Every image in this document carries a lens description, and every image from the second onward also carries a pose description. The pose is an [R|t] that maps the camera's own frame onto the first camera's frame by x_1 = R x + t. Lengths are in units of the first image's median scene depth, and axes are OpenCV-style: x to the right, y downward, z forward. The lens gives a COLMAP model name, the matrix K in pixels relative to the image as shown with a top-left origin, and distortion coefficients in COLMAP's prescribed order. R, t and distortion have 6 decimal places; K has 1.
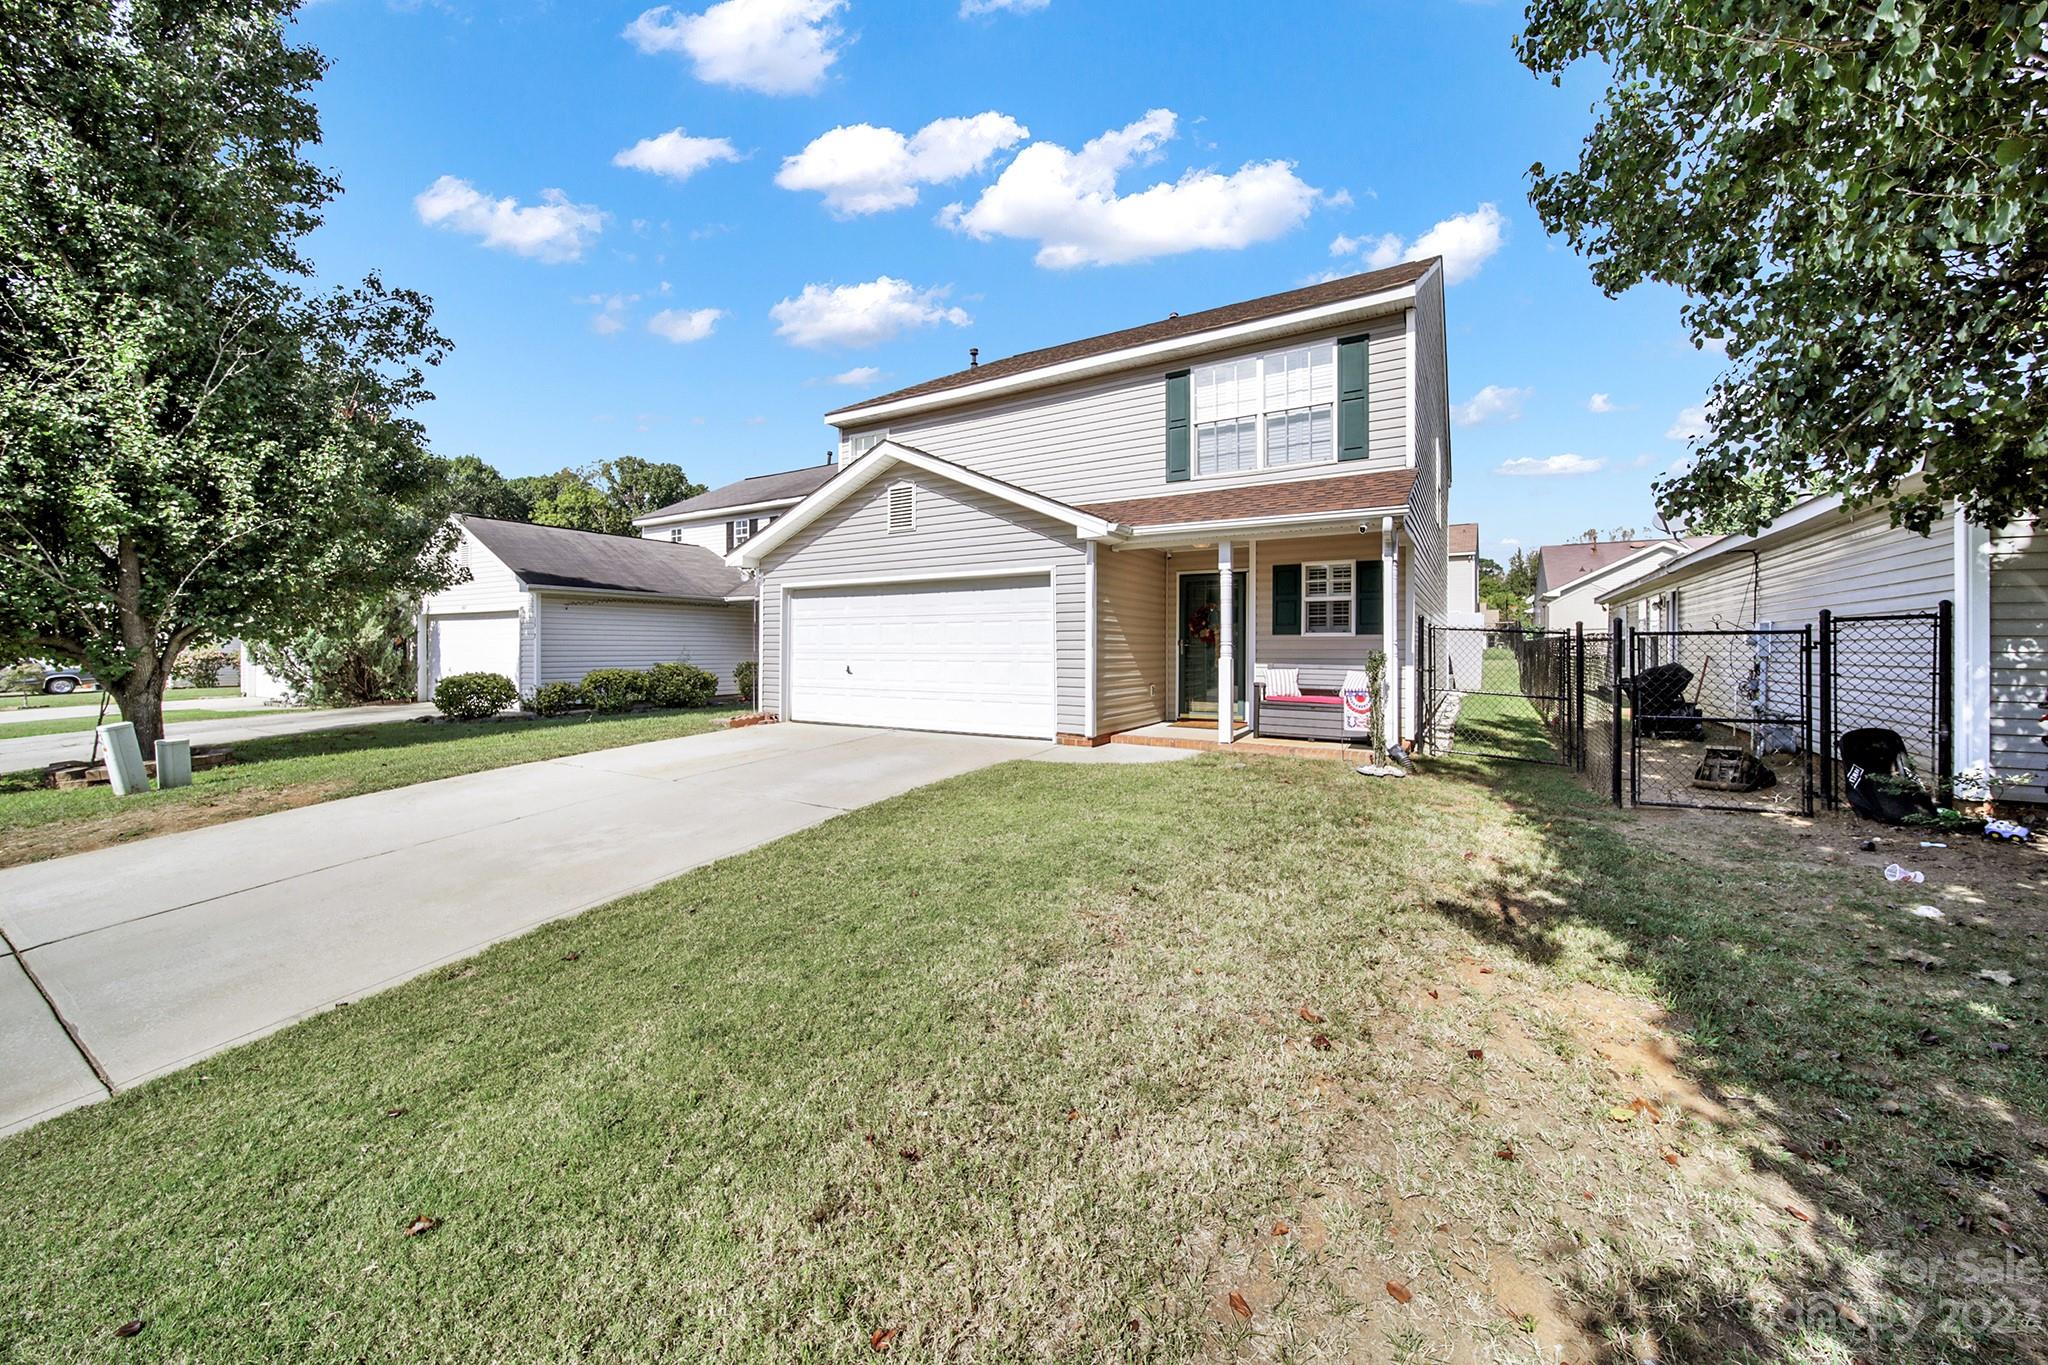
lens RADIAL K [[740.8, 0, 998.0], [0, 740.8, 652.1], [0, 0, 1]] dist [0.003854, -0.002130]
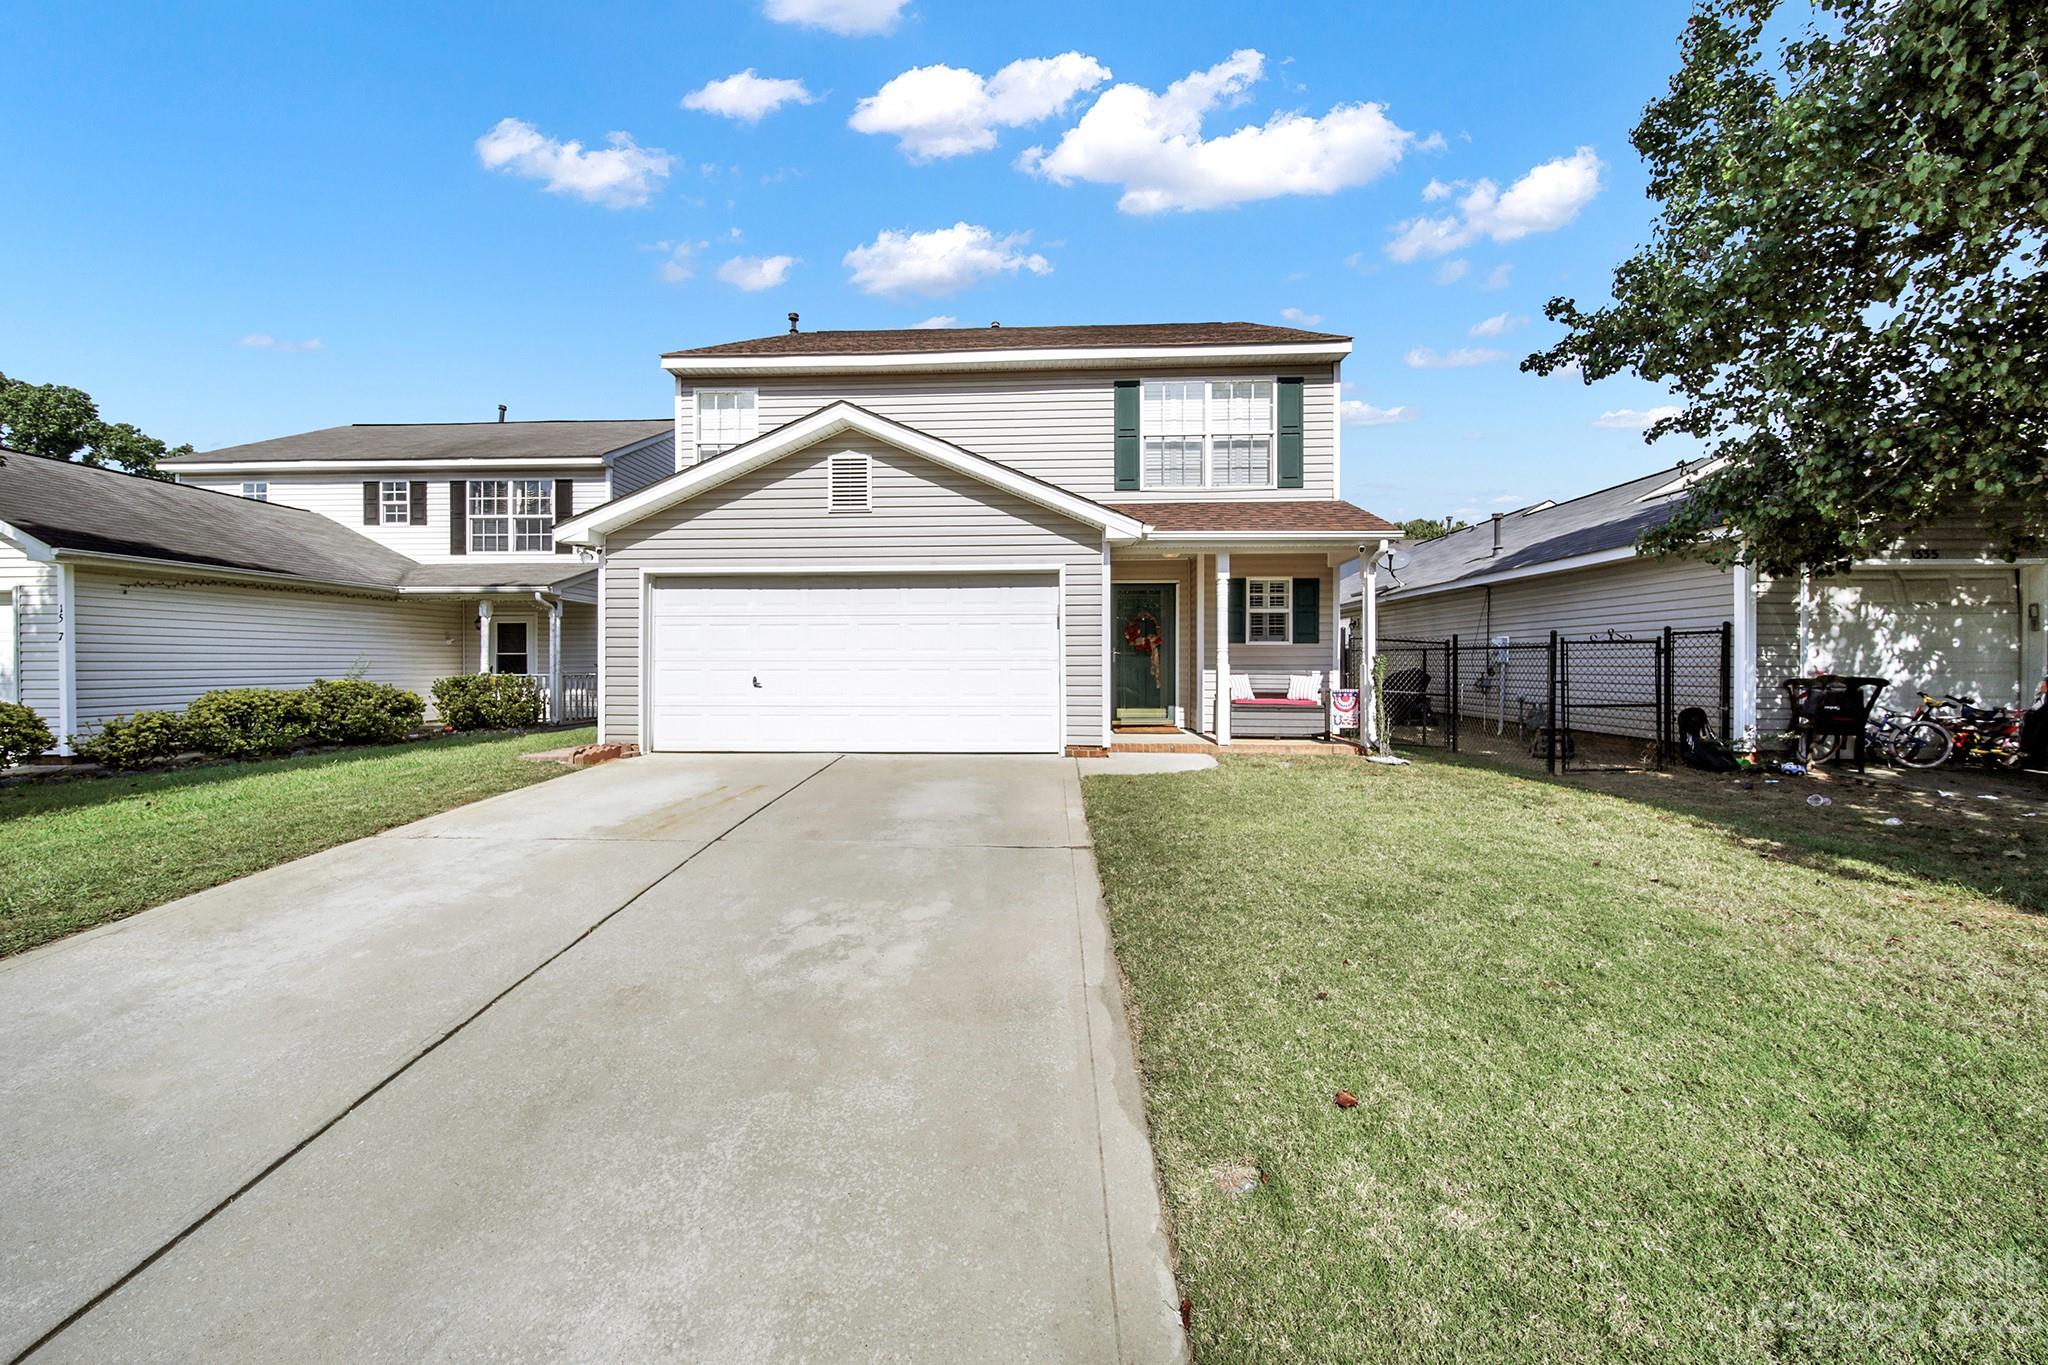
lens RADIAL K [[740.8, 0, 1022.2], [0, 740.8, 671.4], [0, 0, 1]] dist [0.003854, -0.002130]
pose [[0.877384, -0.006834, 0.479740, -0.396304], [0.003885, 0.999967, 0.007140, 0.008898], [-0.479773, -0.004401, 0.877382, 0.196695]]
